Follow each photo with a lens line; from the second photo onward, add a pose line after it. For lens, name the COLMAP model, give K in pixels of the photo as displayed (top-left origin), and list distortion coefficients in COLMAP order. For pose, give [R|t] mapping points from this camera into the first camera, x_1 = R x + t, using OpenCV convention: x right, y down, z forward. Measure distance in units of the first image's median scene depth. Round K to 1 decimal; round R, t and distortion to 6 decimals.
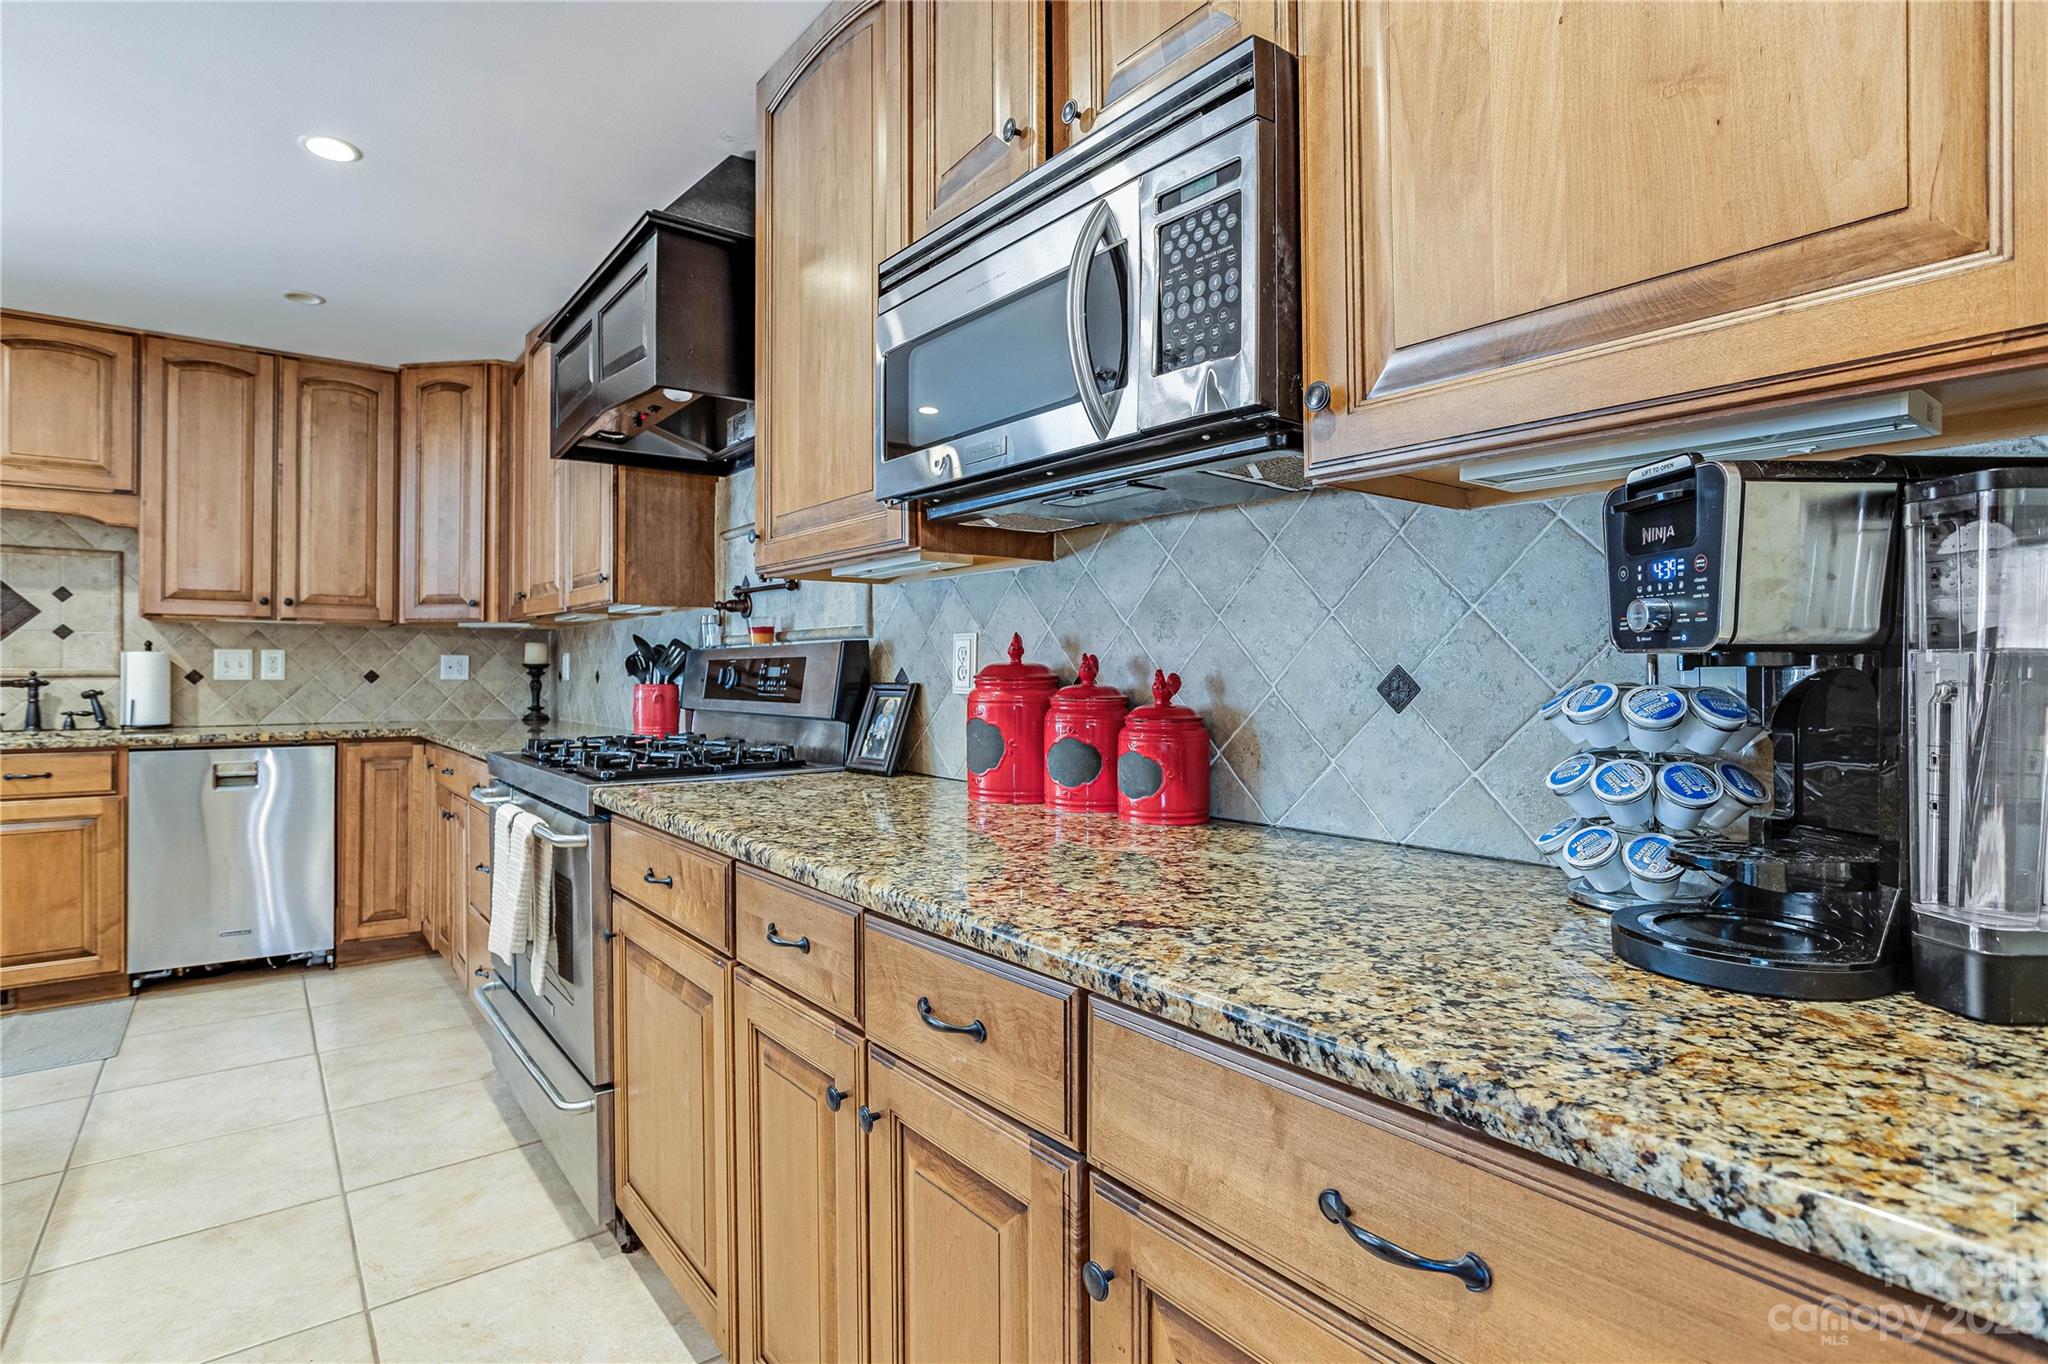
lens RADIAL K [[1029.3, 0, 1014.0], [0, 1029.3, 674.1], [0, 0, 1]] dist [-0.018820, 0.002390]
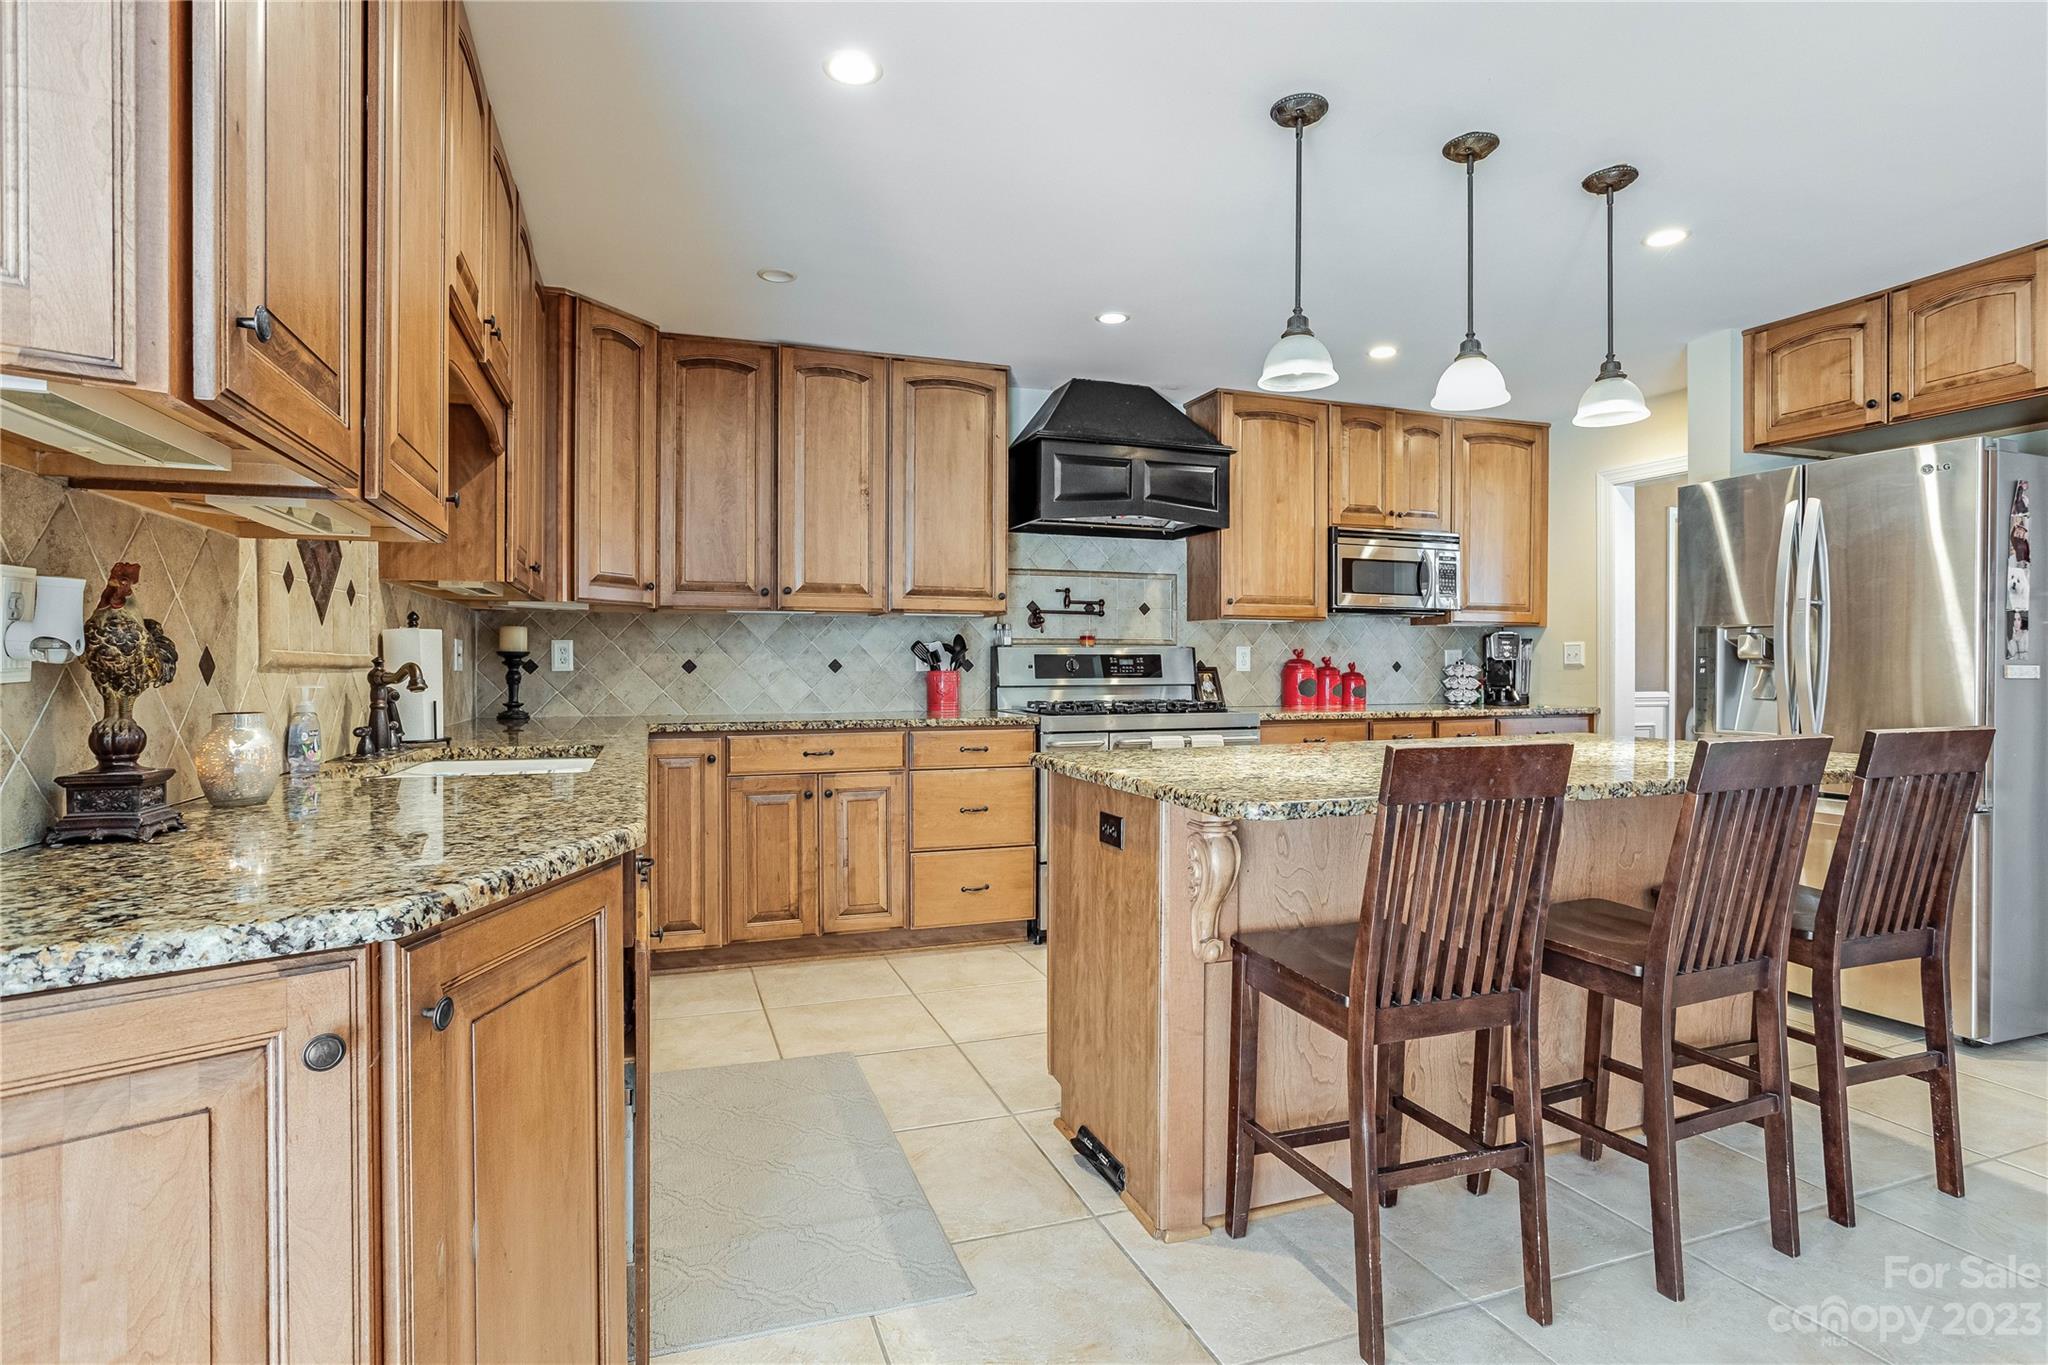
lens RADIAL K [[1029.3, 0, 1012.3], [0, 1029.3, 669.4], [0, 0, 1]] dist [-0.018820, 0.002390]
pose [[0.294233, -0.001656, 0.955732, -2.261928], [0.003130, 0.999995, 0.000769, 0.009559], [-0.955729, 0.002765, 0.294237, 0.711711]]
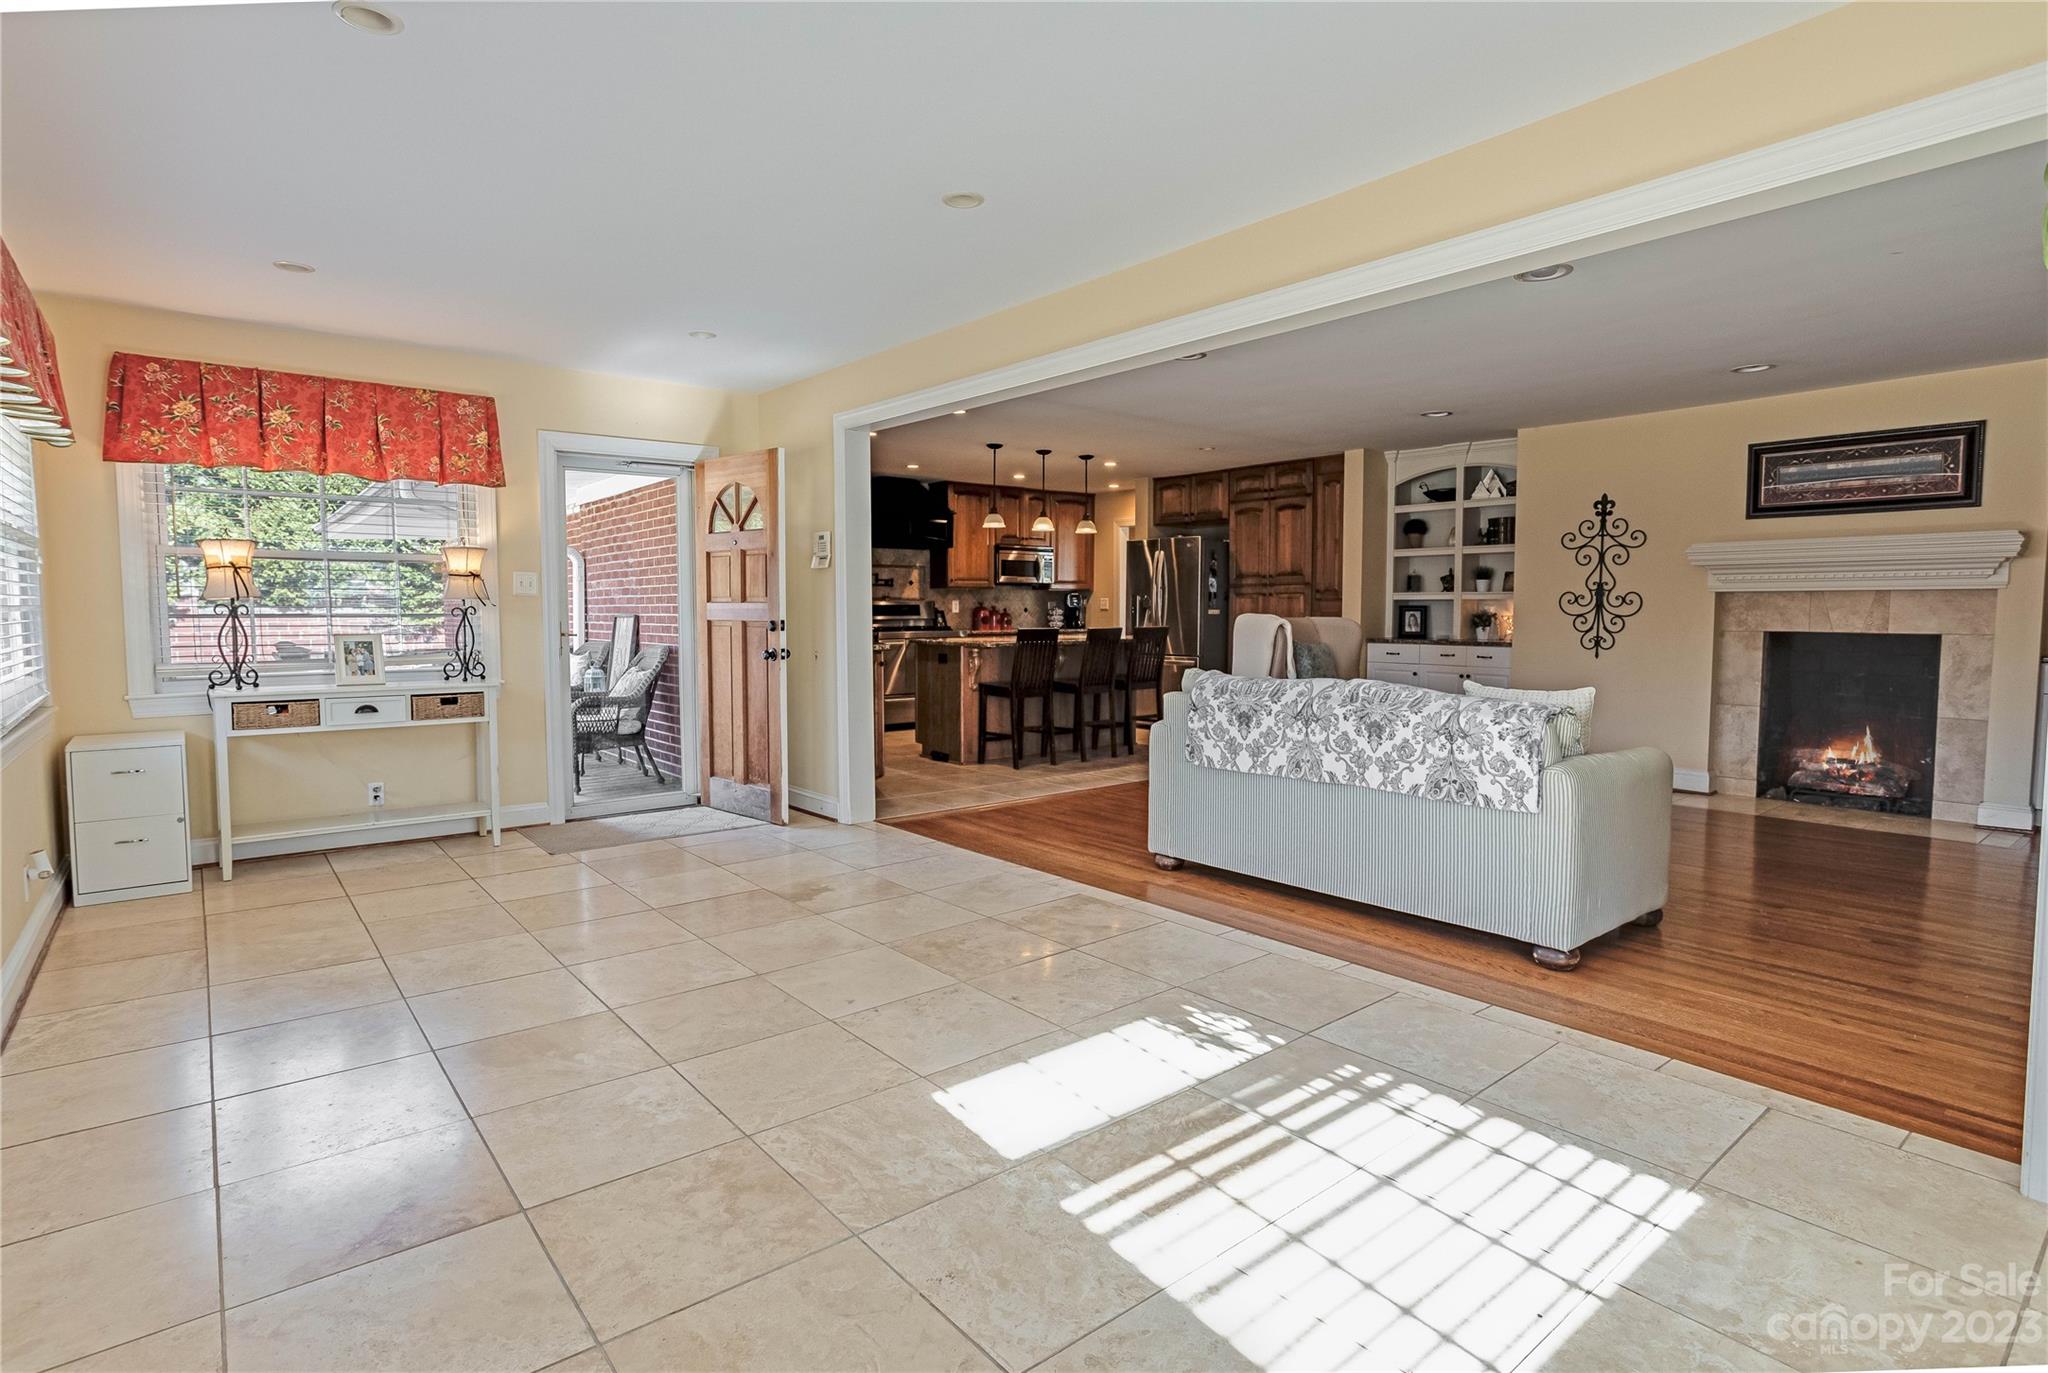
lens RADIAL K [[1029.3, 0, 1026.6], [0, 1029.3, 671.8], [0, 0, 1]] dist [-0.018820, 0.002390]
pose [[-0.051198, -0.058335, 0.996983, -4.585123], [0.004053, 0.998272, 0.058619, 0.012190], [-0.998680, 0.007042, -0.050873, 0.806102]]
